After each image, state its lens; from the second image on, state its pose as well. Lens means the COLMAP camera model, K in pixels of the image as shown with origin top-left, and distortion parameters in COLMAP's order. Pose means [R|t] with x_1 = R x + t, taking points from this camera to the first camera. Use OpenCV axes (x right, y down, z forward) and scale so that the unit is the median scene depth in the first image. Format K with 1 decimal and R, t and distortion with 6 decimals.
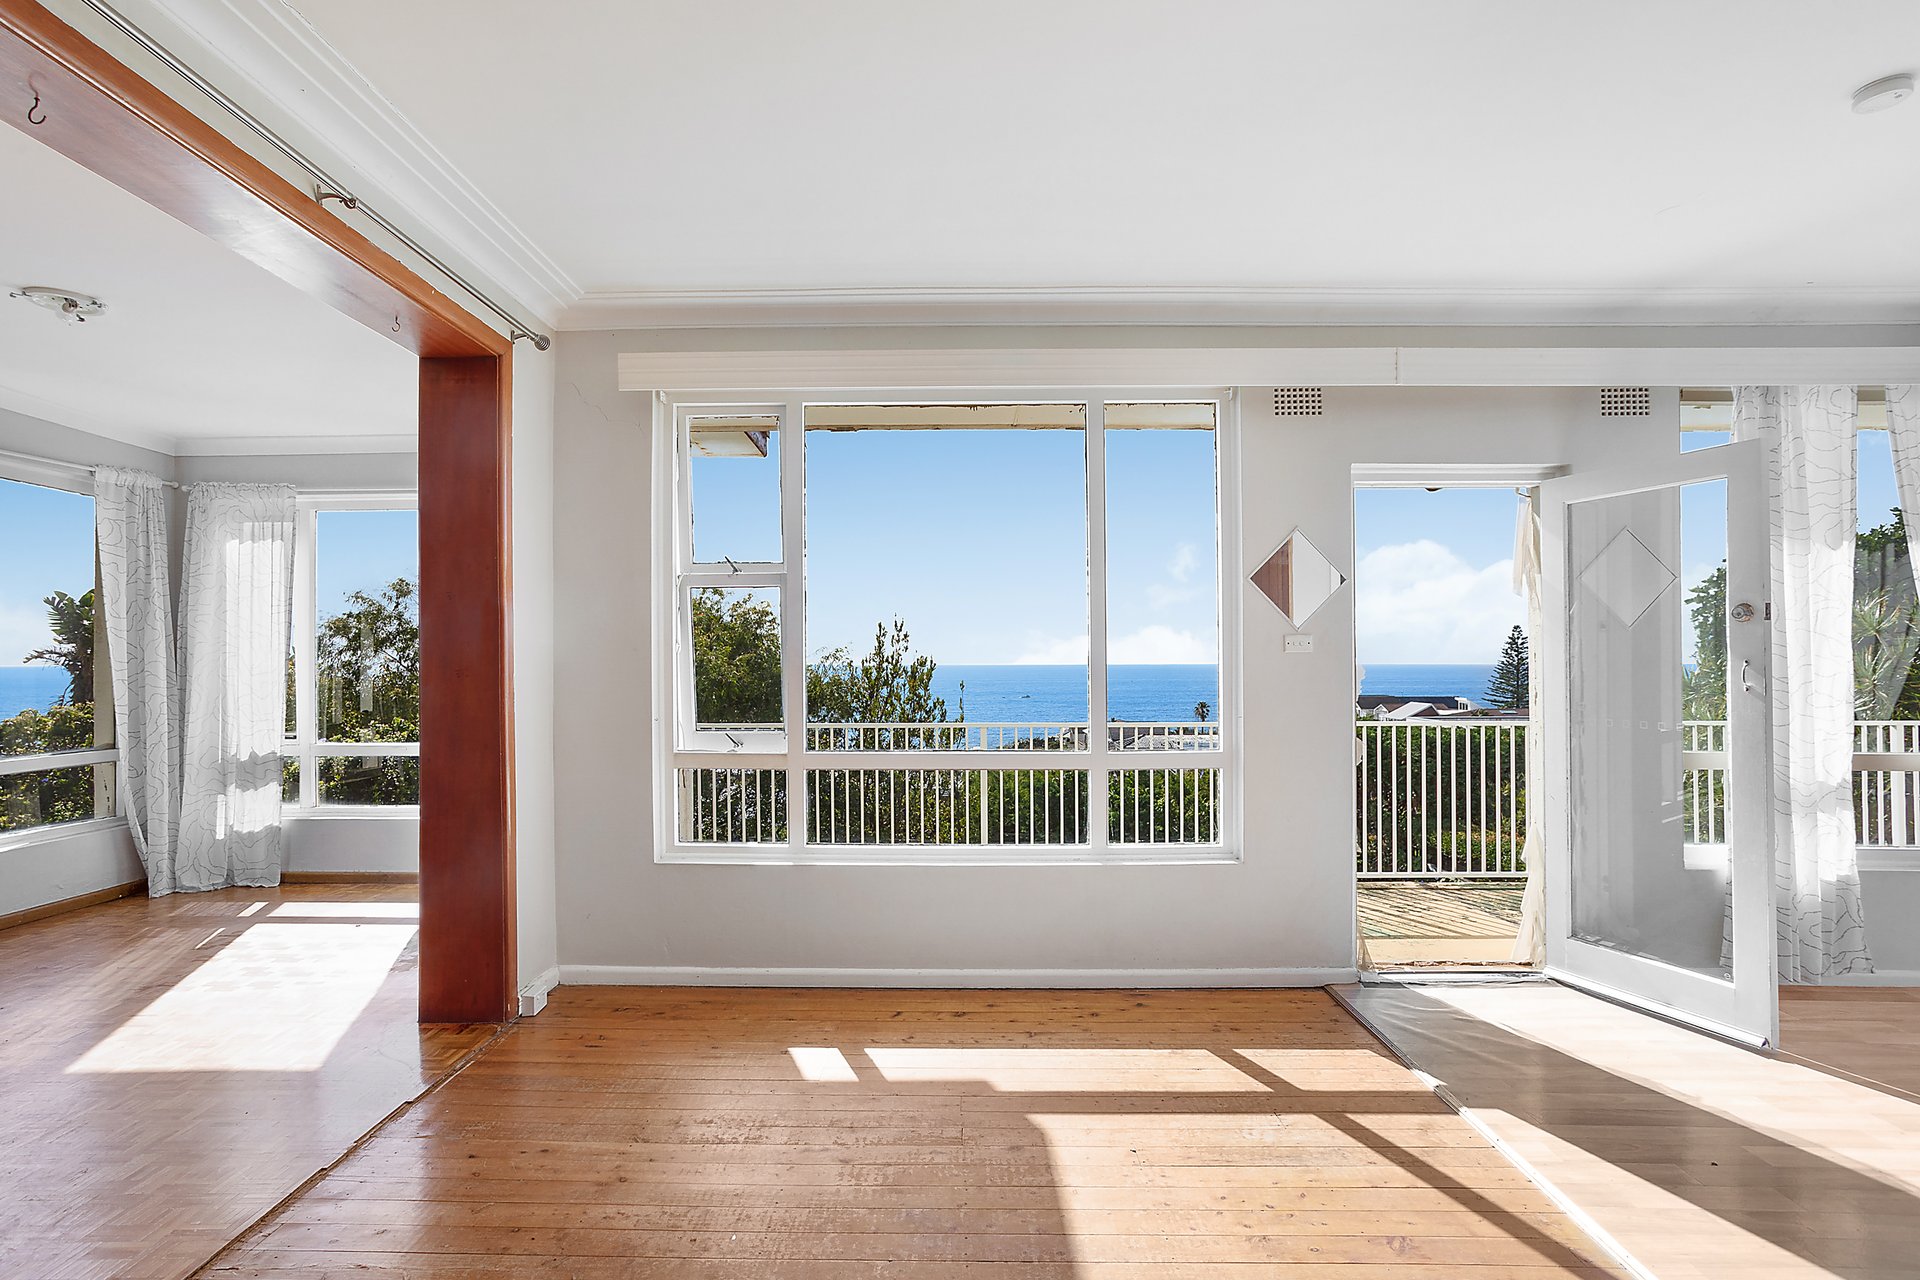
lens RADIAL K [[1073.9, 0, 955.0], [0, 1073.9, 645.9], [0, 0, 1]] dist [-0.045117, 0.043255]
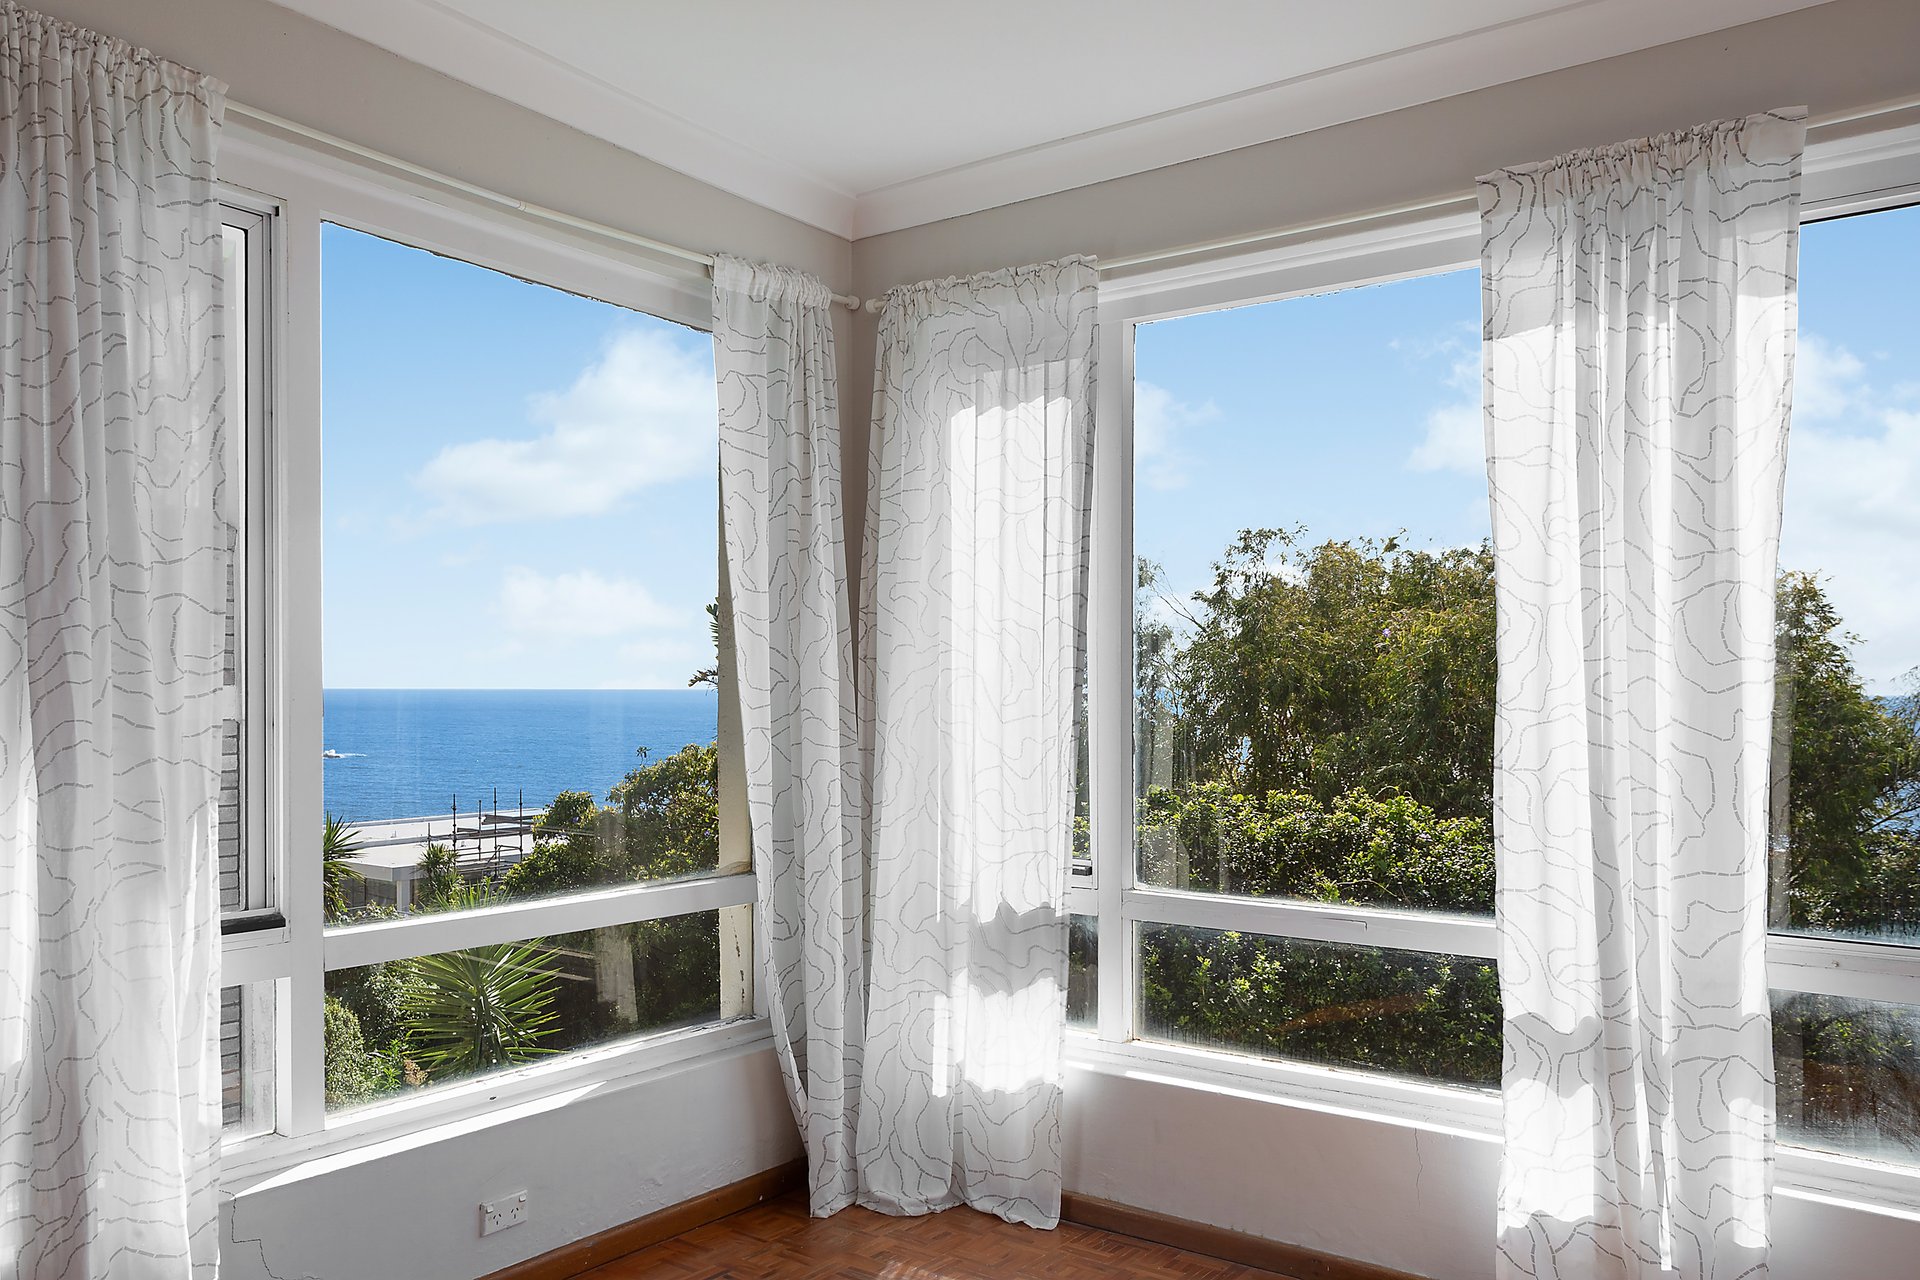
lens RADIAL K [[1502.2, 0, 960.0], [0, 1502.2, 640.0], [0, 0, 1]] dist [0.003790, 0.001110]
pose [[0.852726, -0.012246, -0.522215, -0.364808], [0.003714, 0.999842, -0.017383, 0.005212], [0.522345, 0.012883, 0.852637, 0.480892]]
